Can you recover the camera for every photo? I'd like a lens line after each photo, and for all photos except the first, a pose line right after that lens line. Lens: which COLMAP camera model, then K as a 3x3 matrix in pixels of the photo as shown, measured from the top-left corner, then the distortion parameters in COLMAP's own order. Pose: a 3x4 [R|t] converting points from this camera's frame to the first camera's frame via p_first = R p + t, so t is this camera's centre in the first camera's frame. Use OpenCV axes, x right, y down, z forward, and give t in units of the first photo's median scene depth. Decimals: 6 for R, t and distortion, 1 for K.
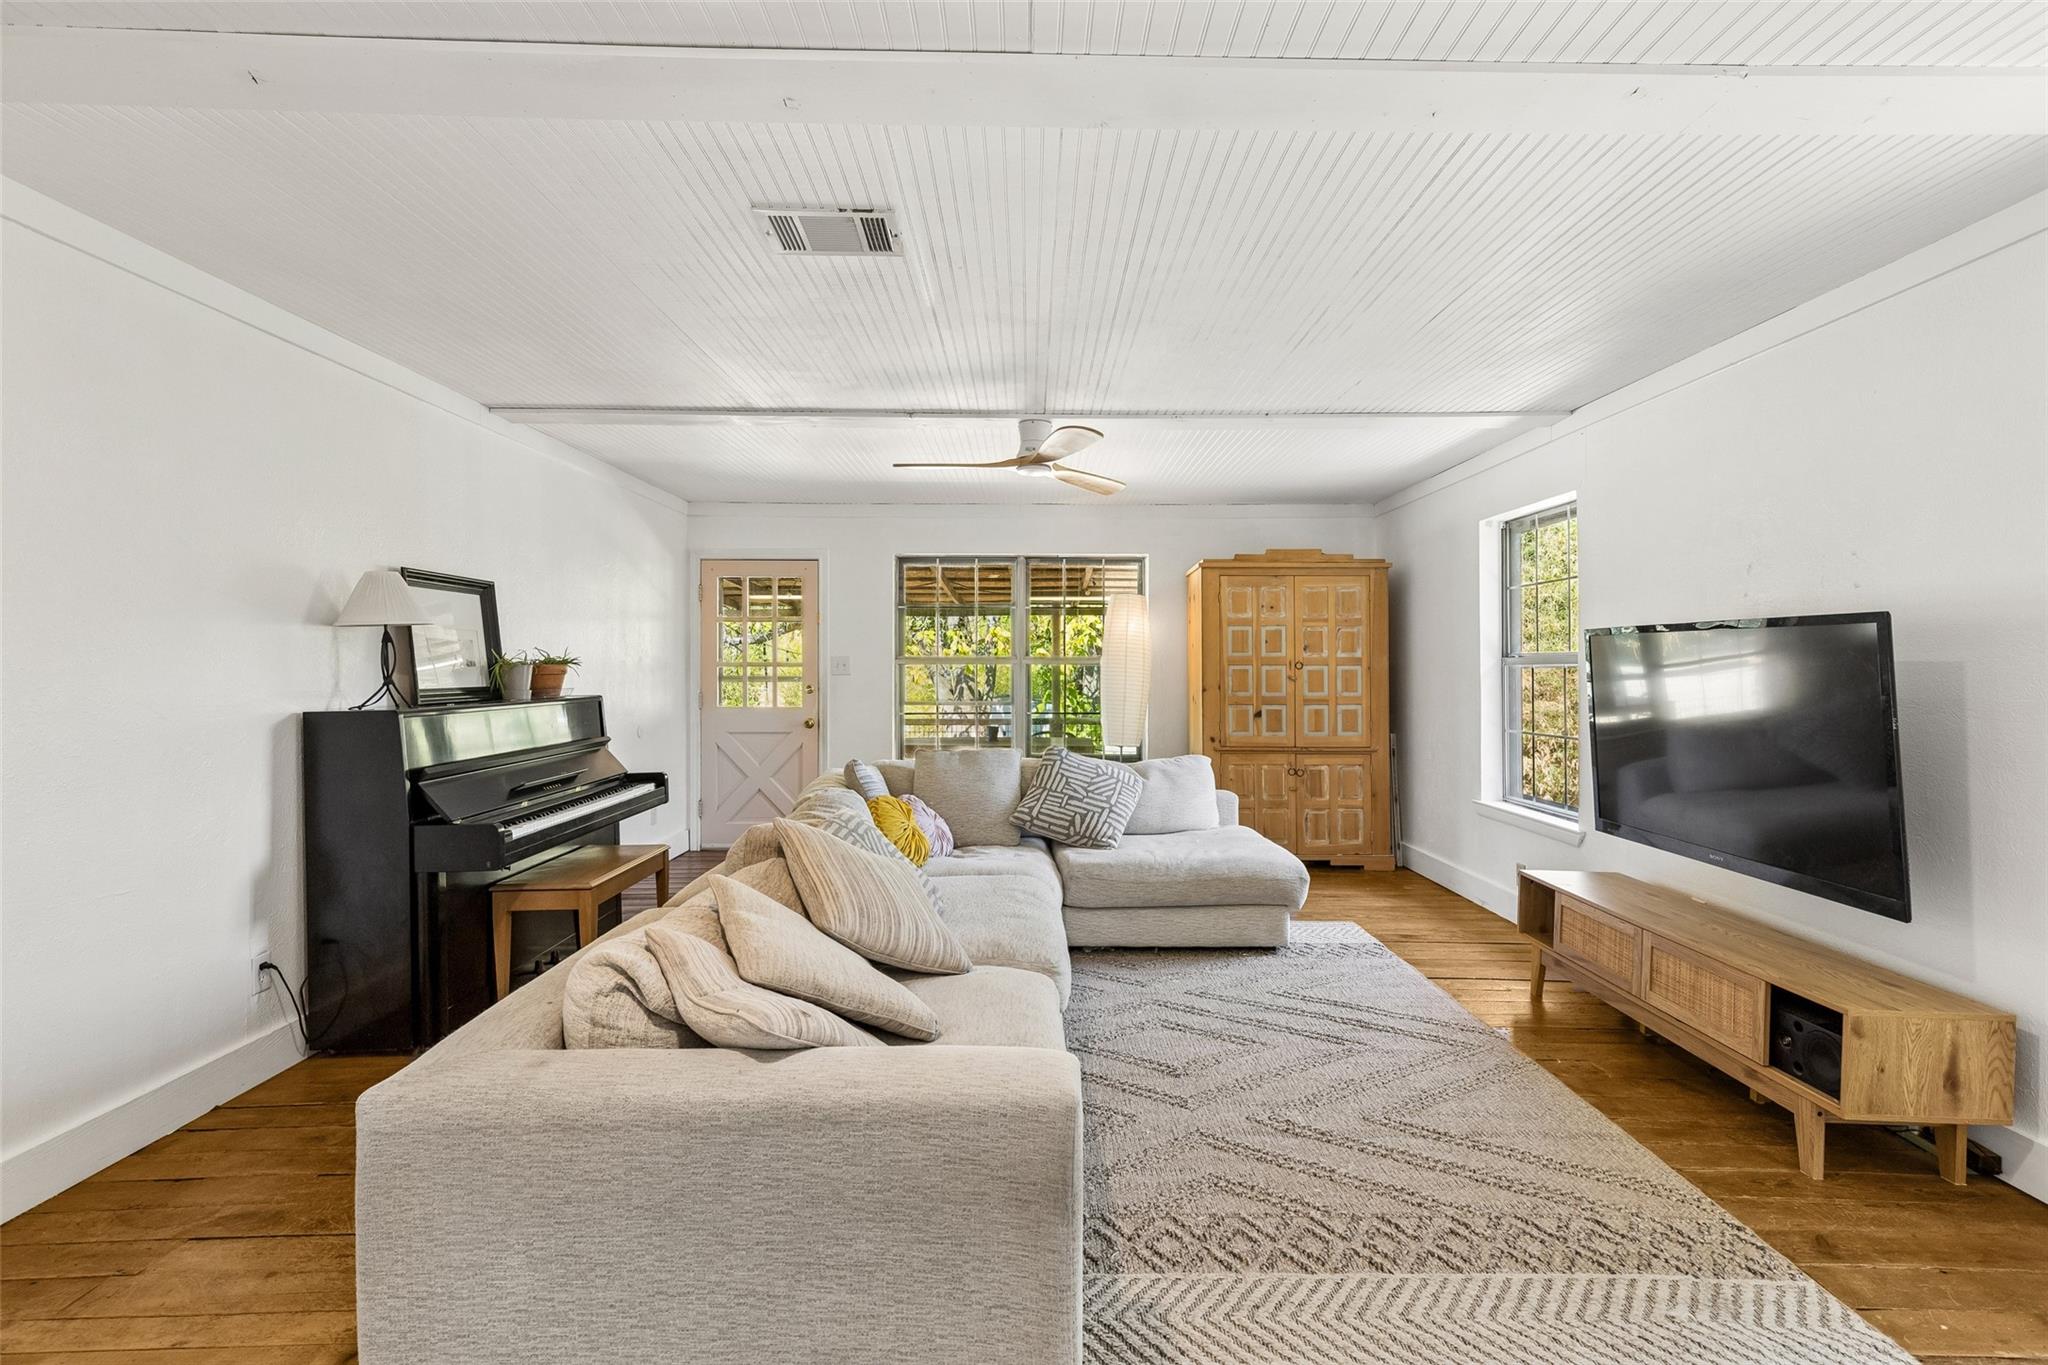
lens RADIAL K [[949.5, 0, 1031.3], [0, 949.5, 669.7], [0, 0, 1]] dist [0.011792, -0.003615]
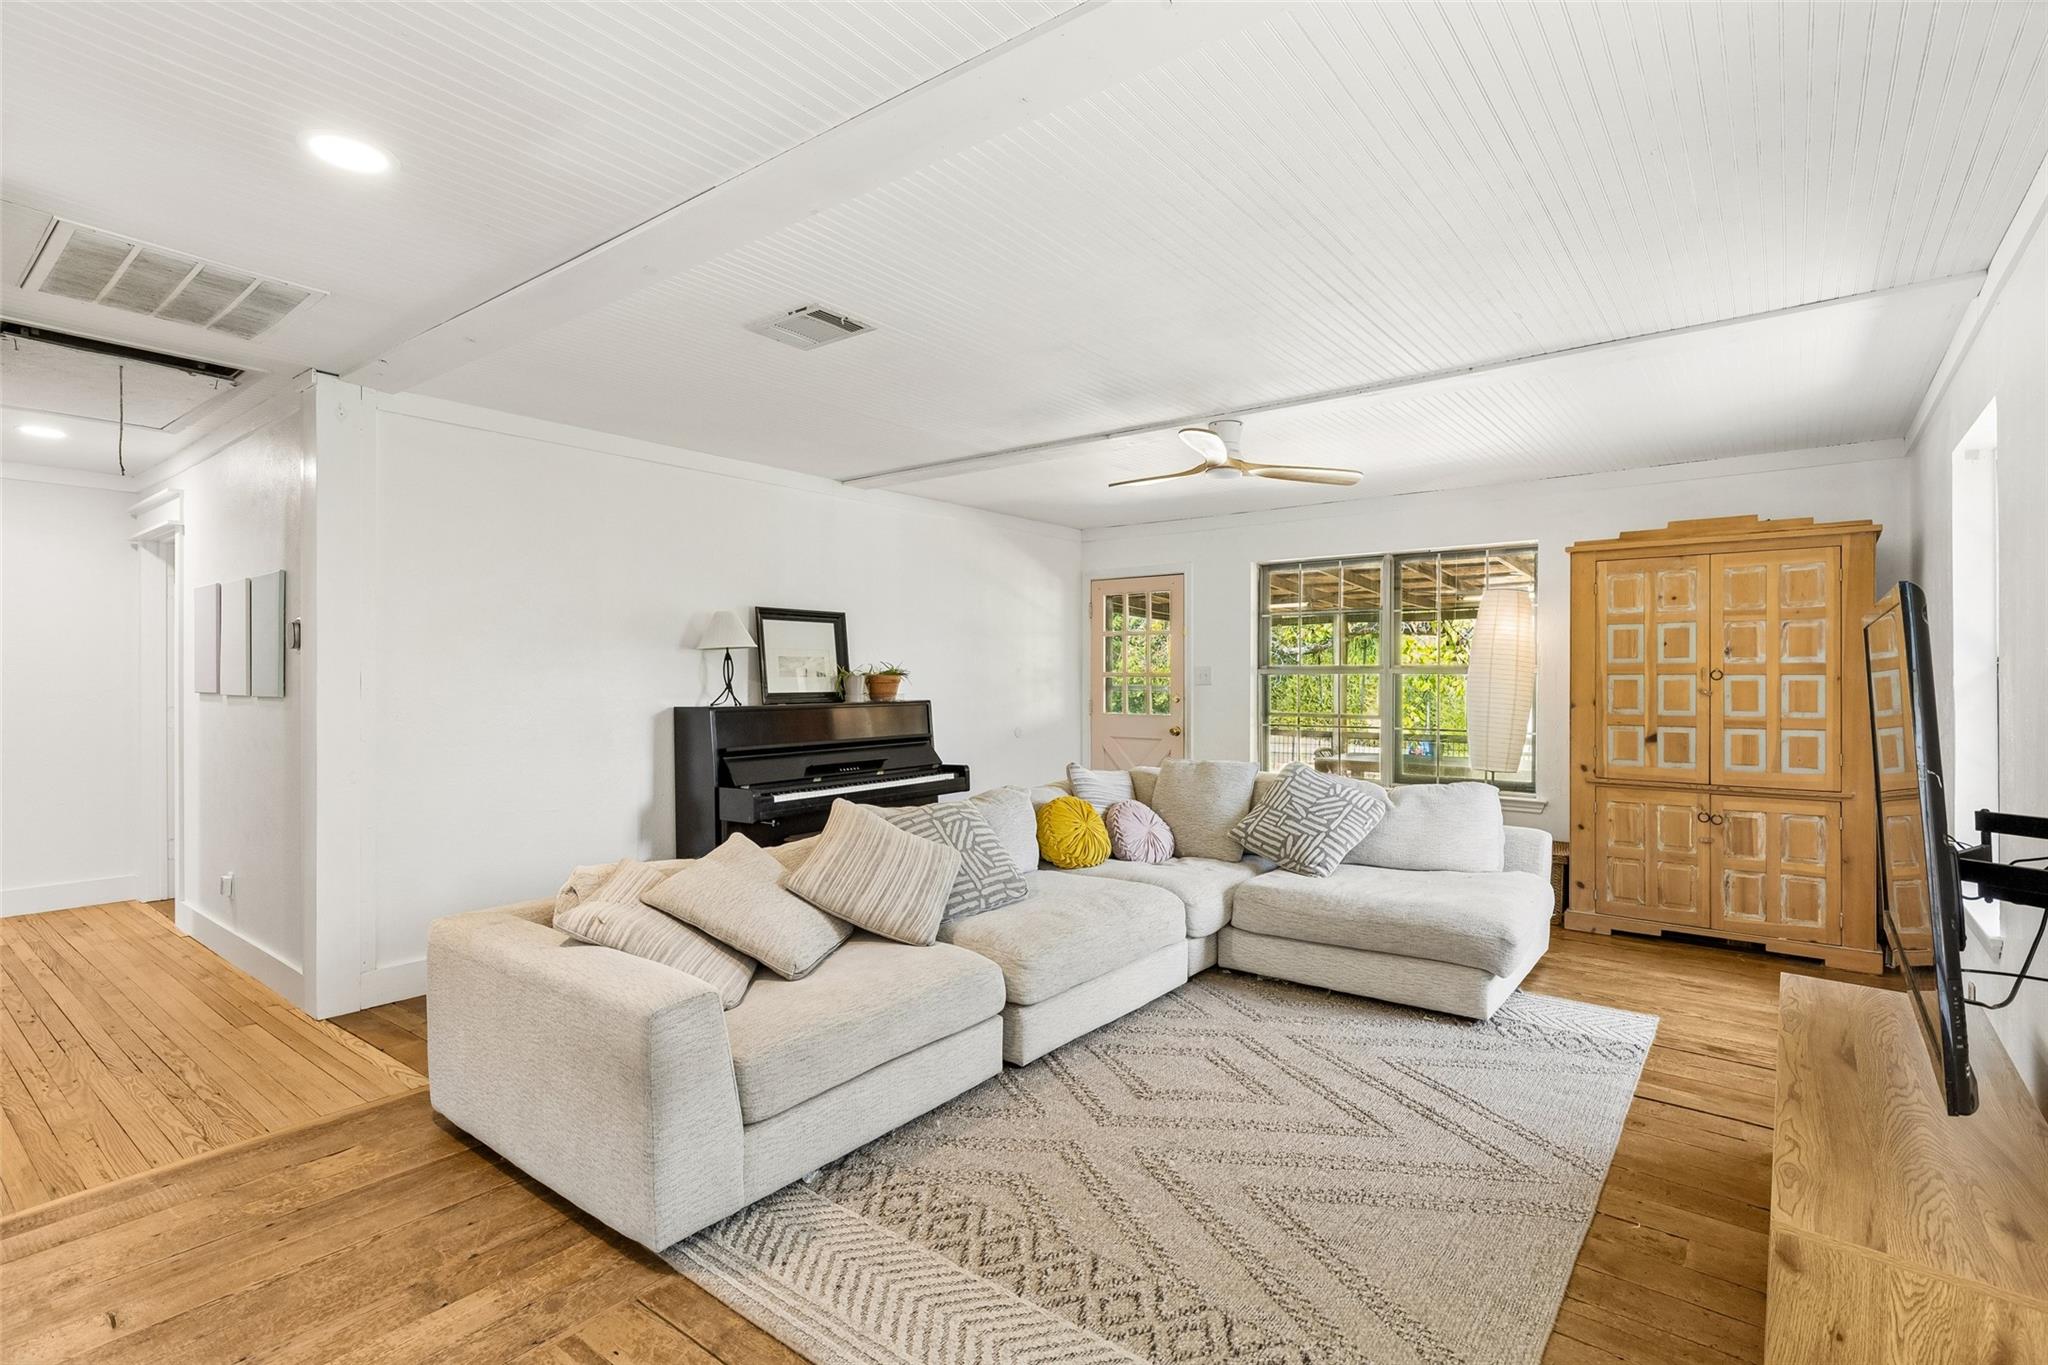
lens RADIAL K [[971.0, 0, 1035.1], [0, 971.0, 683.0], [0, 0, 1]] dist [0.002918, -0.002025]
pose [[0.785237, 0.003658, -0.619184, 0.362413], [-0.001580, 0.999991, 0.003905, -0.000318], [0.619193, -0.002088, 0.785236, 0.081810]]
